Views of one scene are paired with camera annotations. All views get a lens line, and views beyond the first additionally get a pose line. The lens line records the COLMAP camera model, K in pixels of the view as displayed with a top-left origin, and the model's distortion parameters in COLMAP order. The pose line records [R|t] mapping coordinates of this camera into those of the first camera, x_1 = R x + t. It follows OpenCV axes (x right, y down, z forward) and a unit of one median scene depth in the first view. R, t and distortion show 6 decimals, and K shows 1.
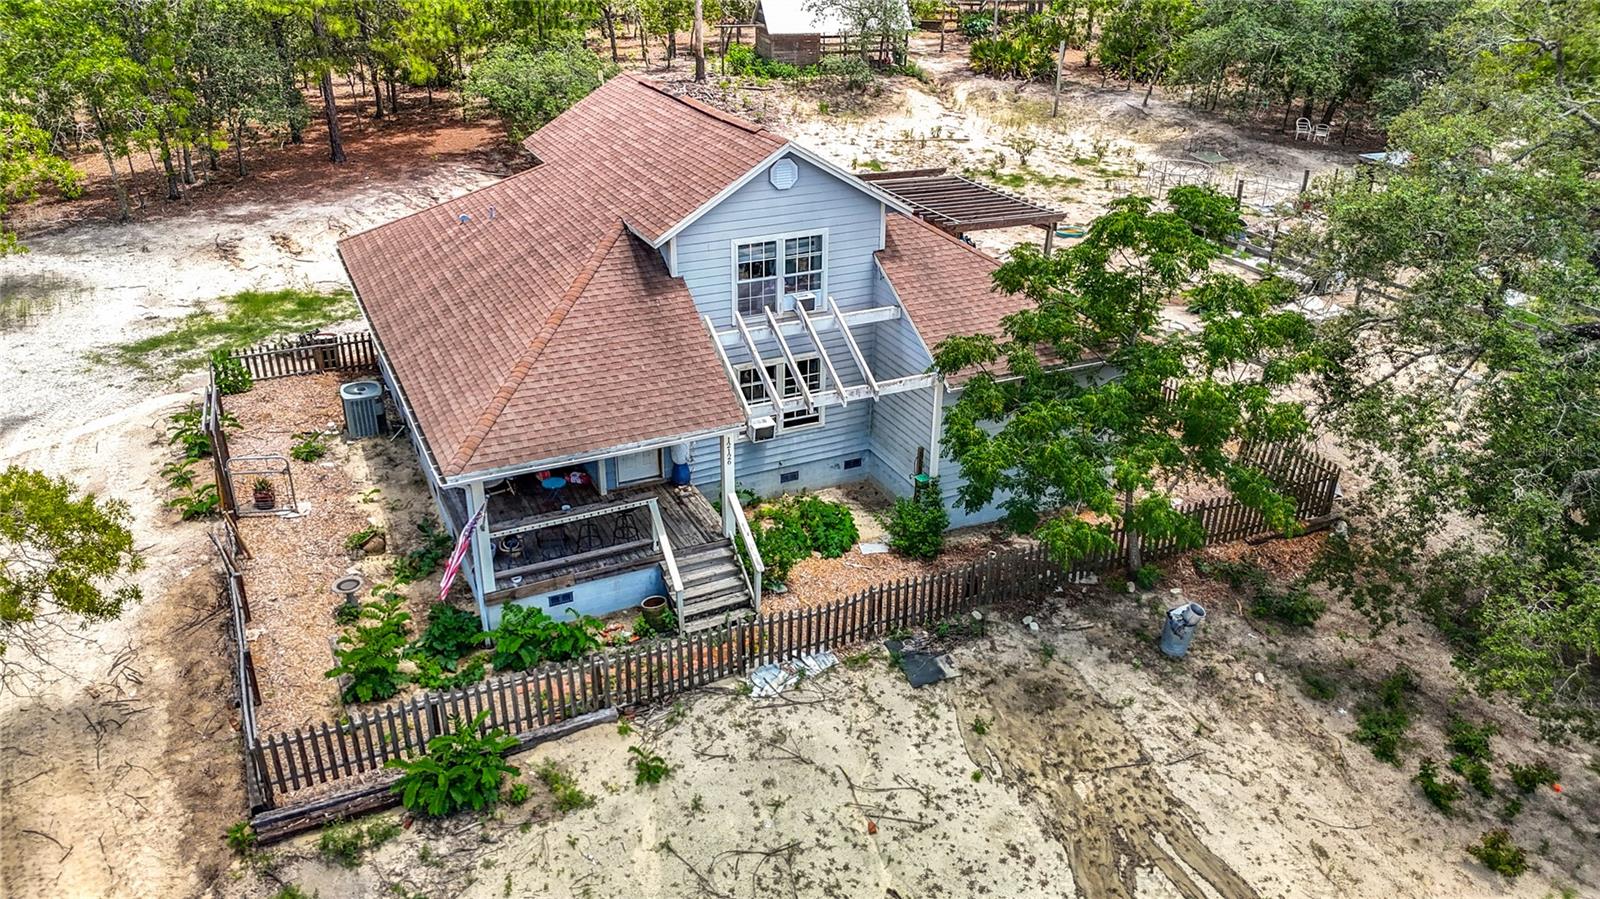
lens RADIAL K [[1174.5, 0, 800.0], [0, 1174.5, 449.5], [0, 0, 1]] dist [0.063456, -0.062260]
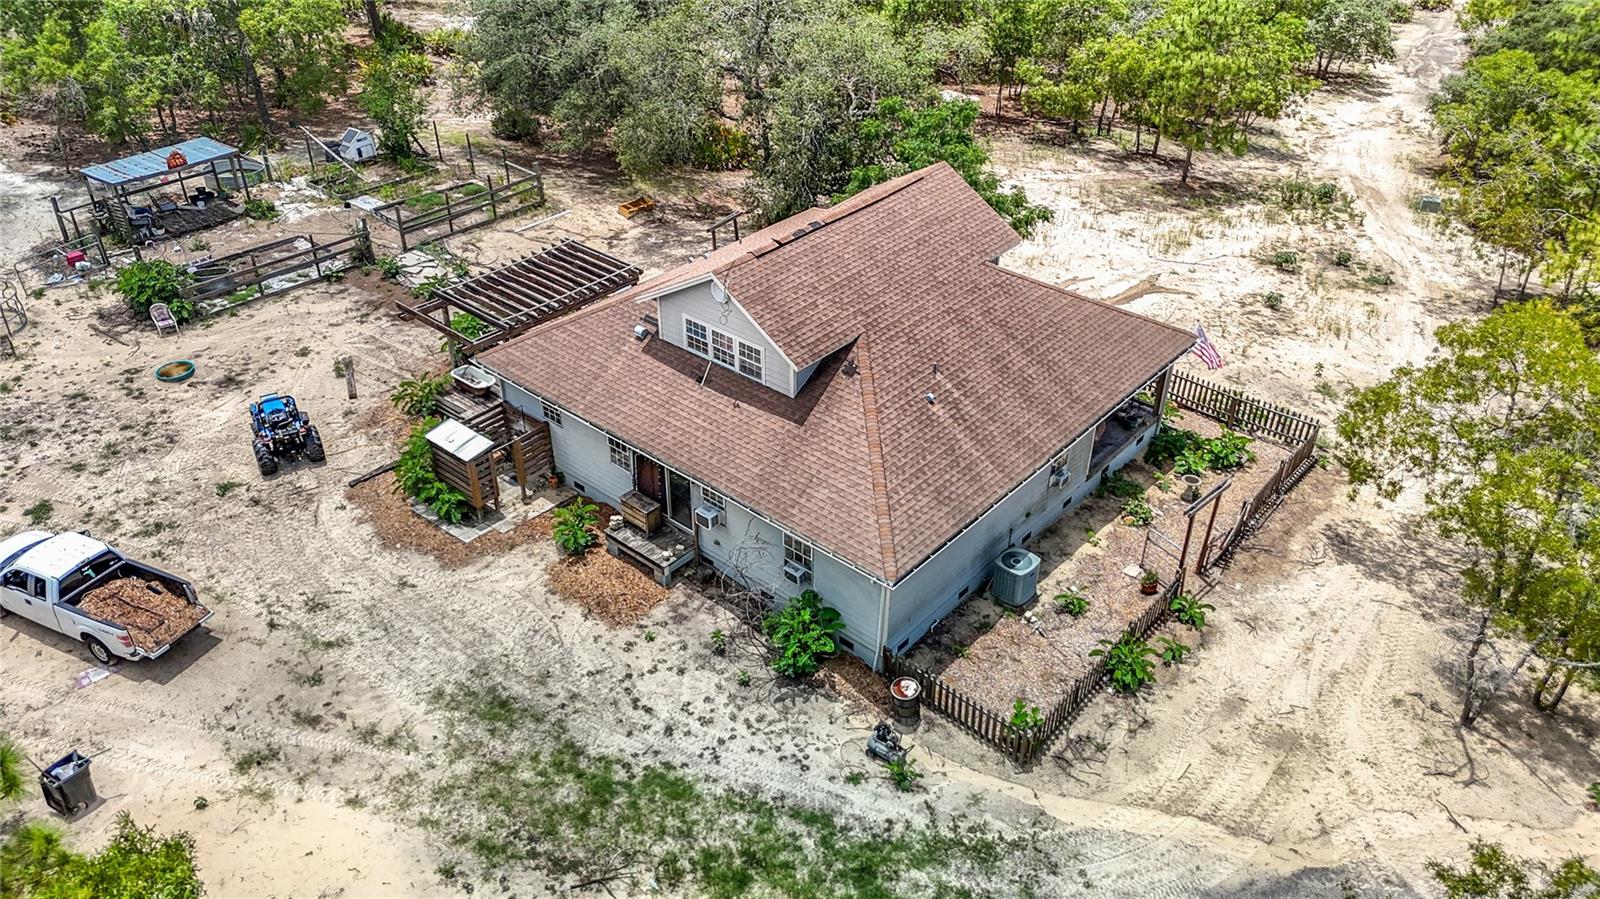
lens RADIAL K [[1187.7, 0, 797.5], [0, 1187.7, 441.3], [0, 0, 1]] dist [0.066702, -0.065006]
pose [[-0.399612, -0.516329, 0.757440, -1.452684], [0.389202, 0.652544, 0.650160, -1.240578], [-0.829959, 0.554608, -0.059809, 1.622821]]
